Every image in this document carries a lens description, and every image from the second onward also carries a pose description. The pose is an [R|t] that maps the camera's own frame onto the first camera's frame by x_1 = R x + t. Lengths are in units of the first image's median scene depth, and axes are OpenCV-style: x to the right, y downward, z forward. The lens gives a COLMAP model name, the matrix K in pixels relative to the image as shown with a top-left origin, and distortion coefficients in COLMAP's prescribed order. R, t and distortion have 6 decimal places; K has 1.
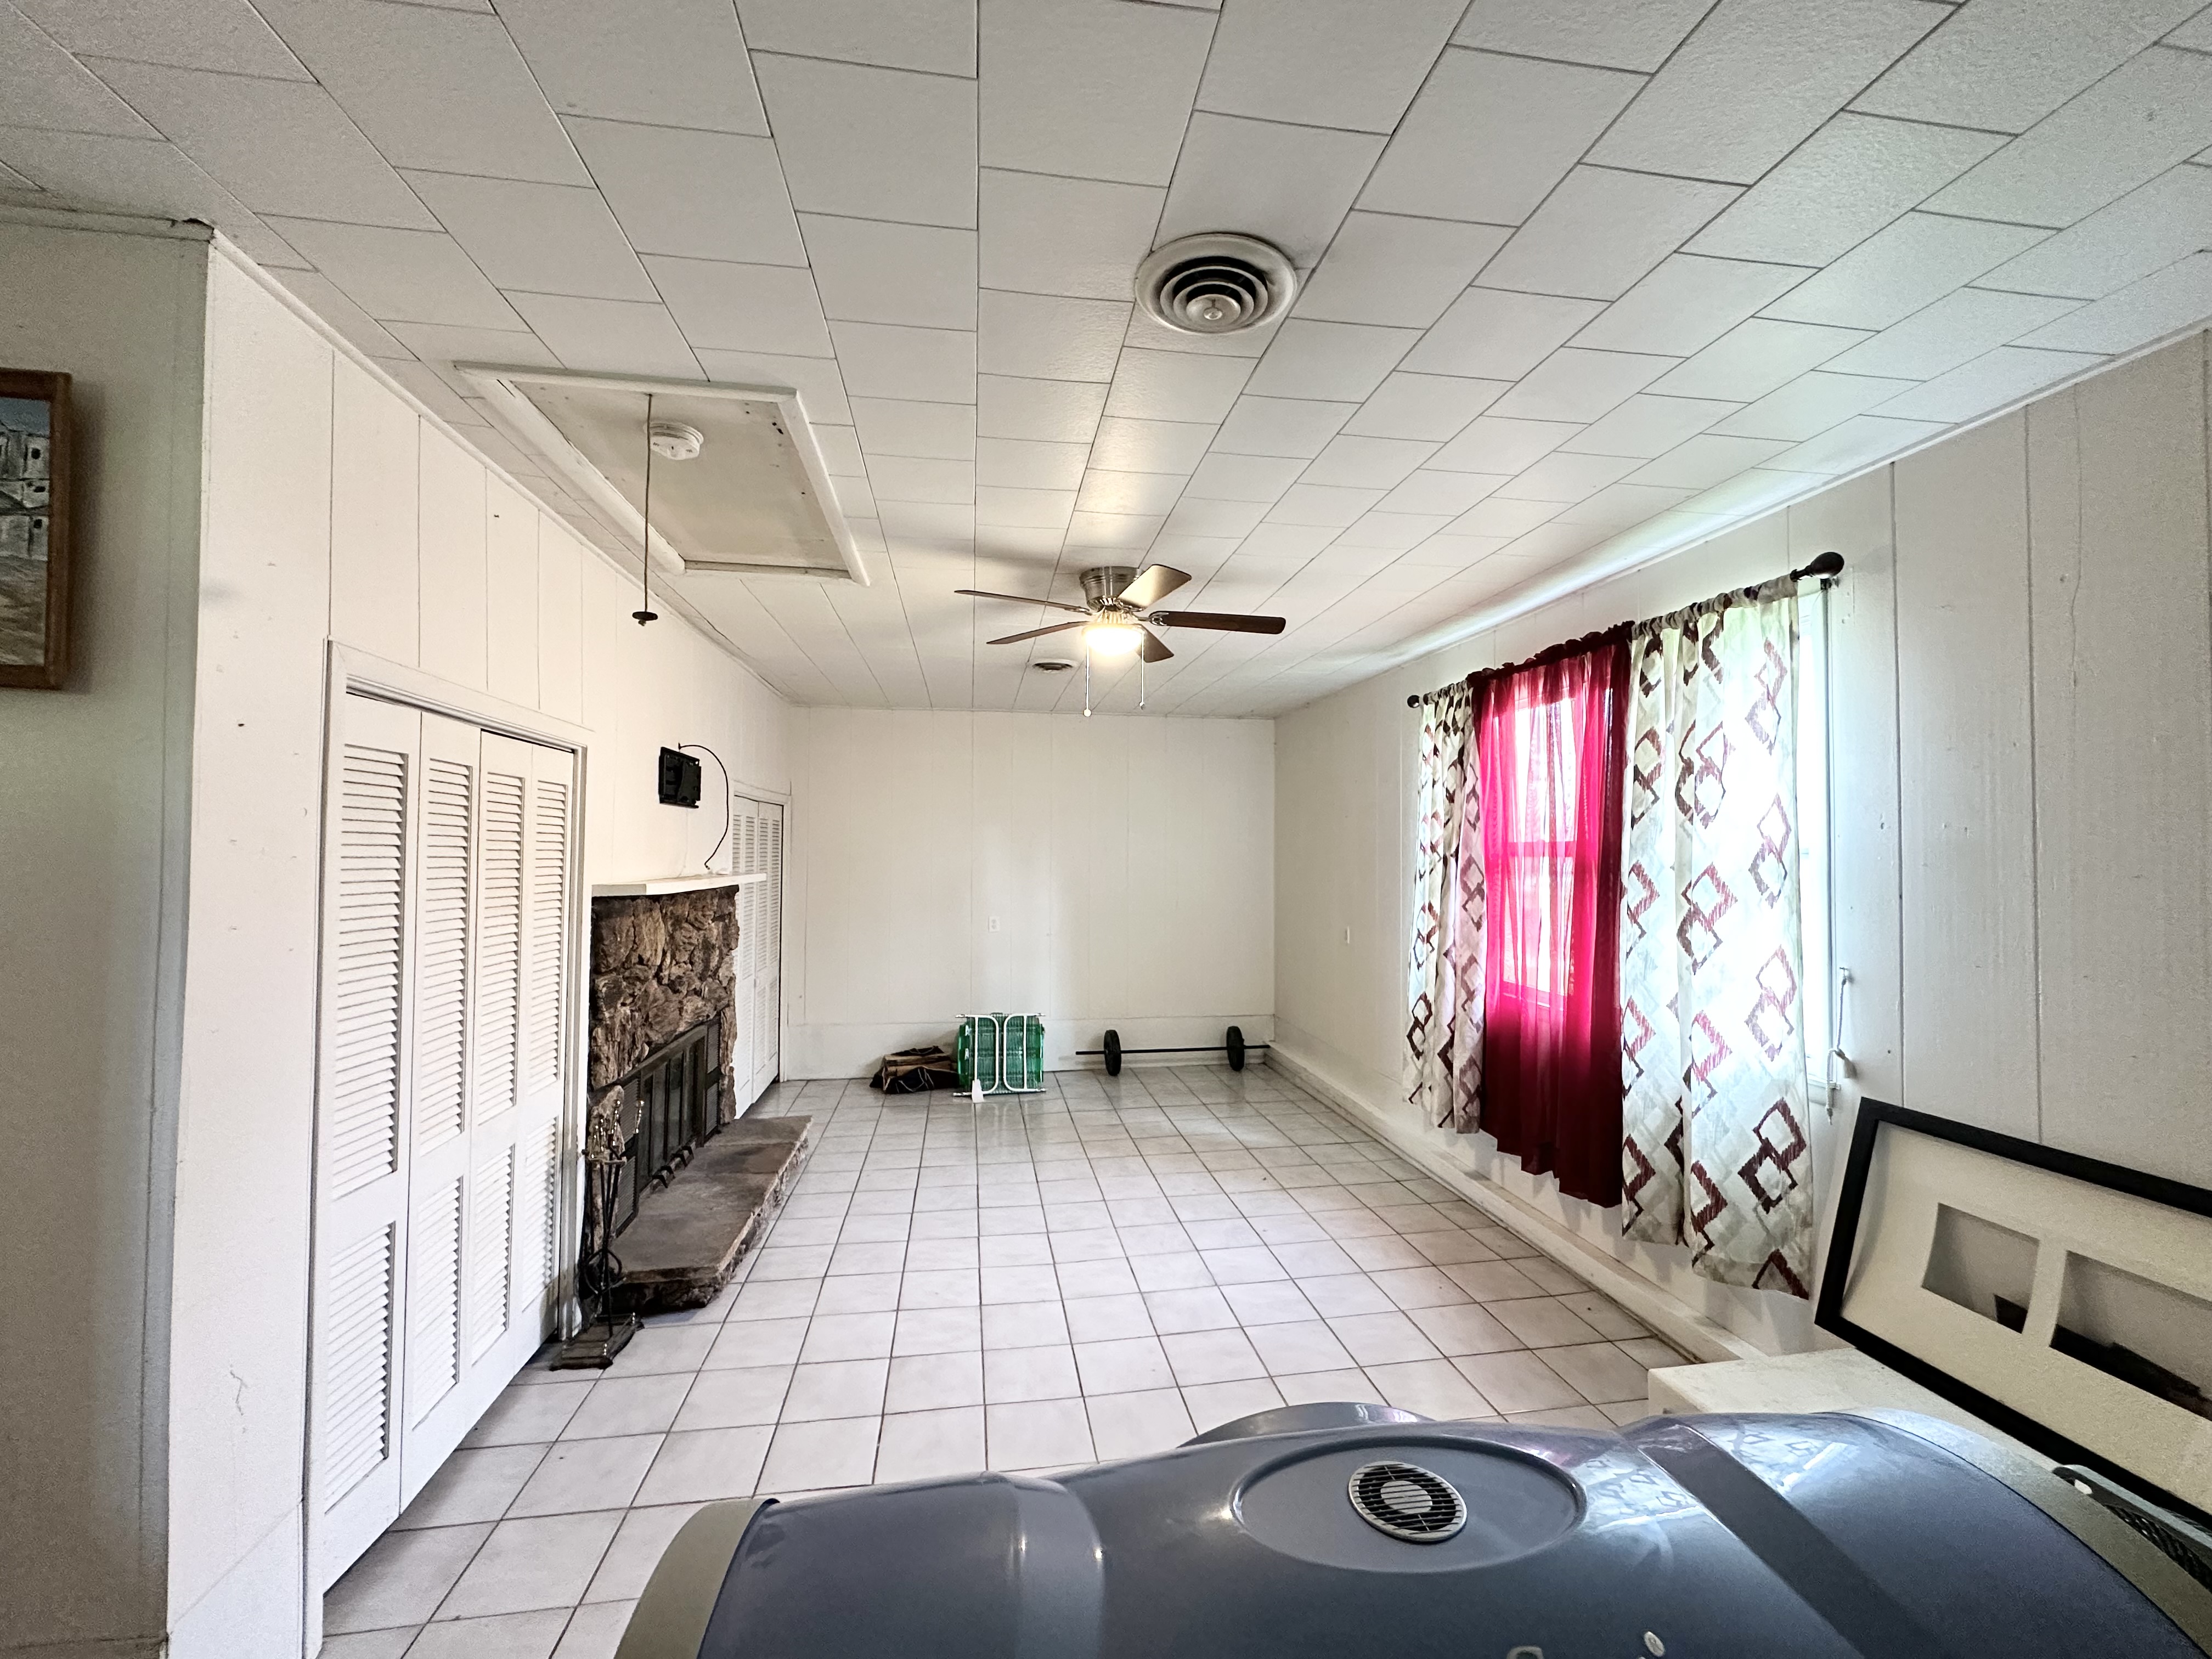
lens RADIAL K [[885.4, 0, 1106.0], [0, 885.4, 829.5], [0, 0, 1]] dist [-0.007754, 0.003787]
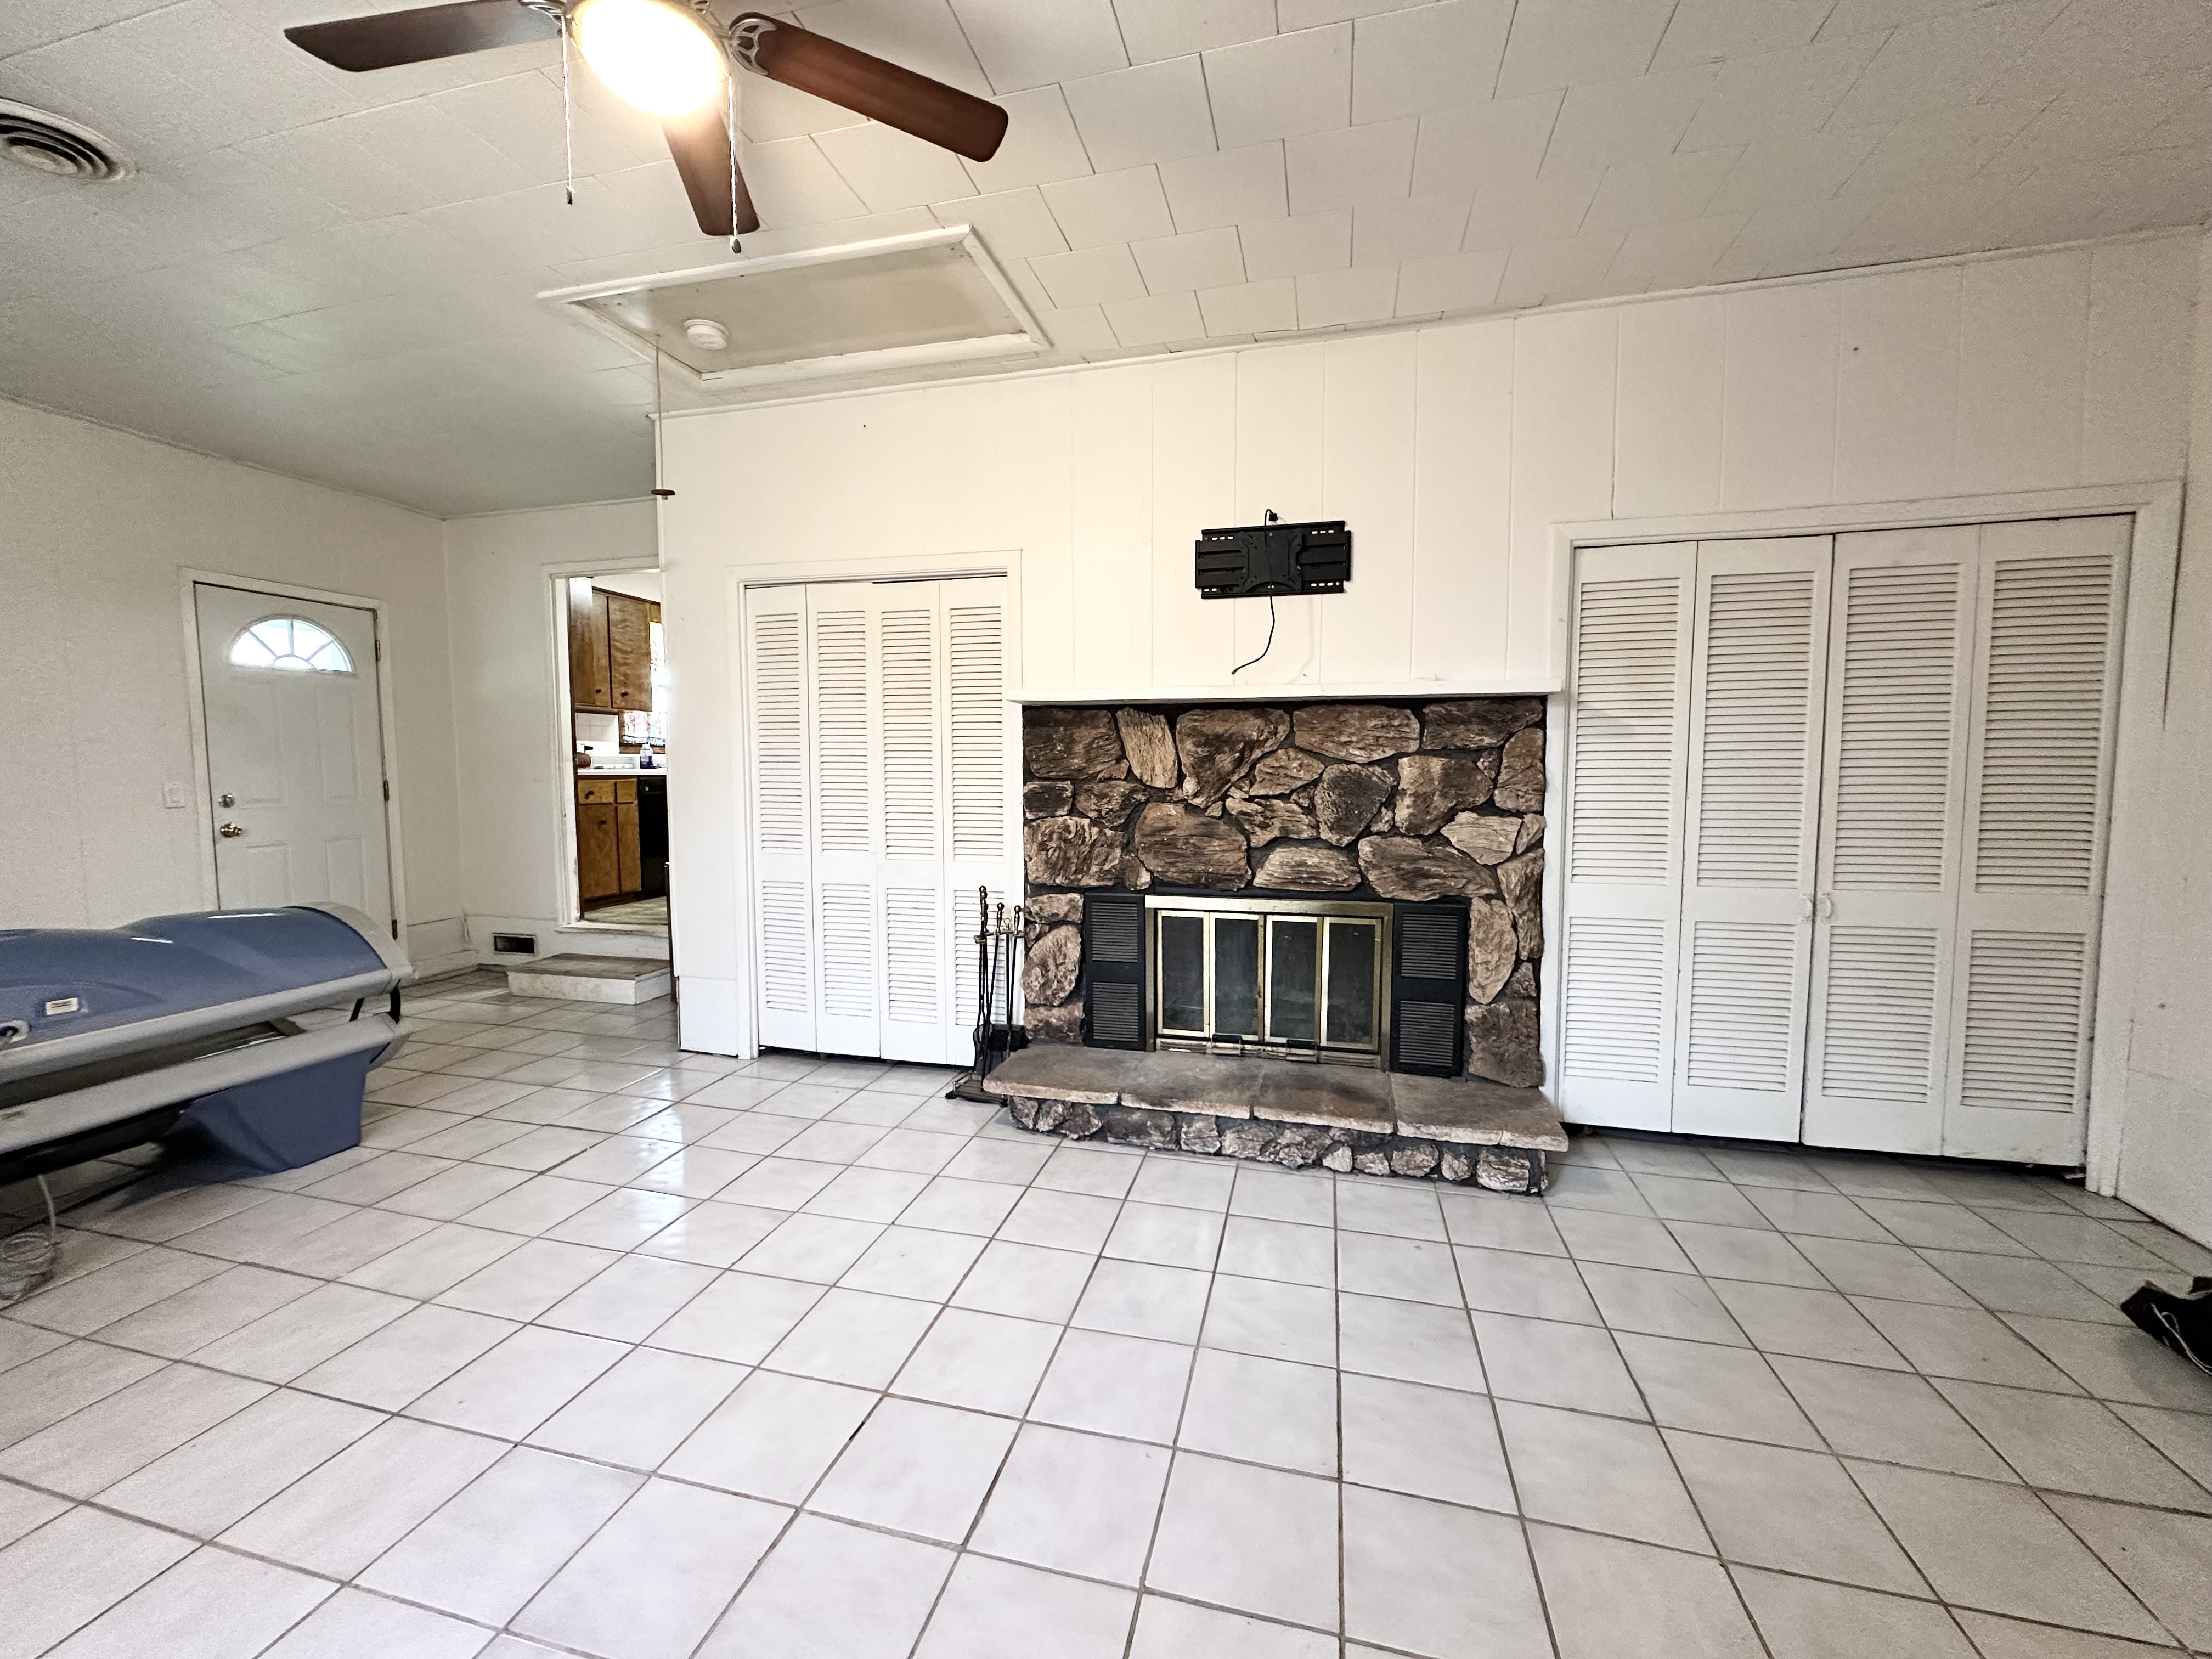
lens RADIAL K [[885.4, 0, 1106.0], [0, 885.4, 829.5], [0, 0, 1]] dist [-0.007754, 0.003787]
pose [[-0.391524, 0.059382, -0.918250, 0.317090], [0.020824, 0.998232, 0.055675, 0.139356], [0.919932, 0.002677, -0.392068, 1.247876]]
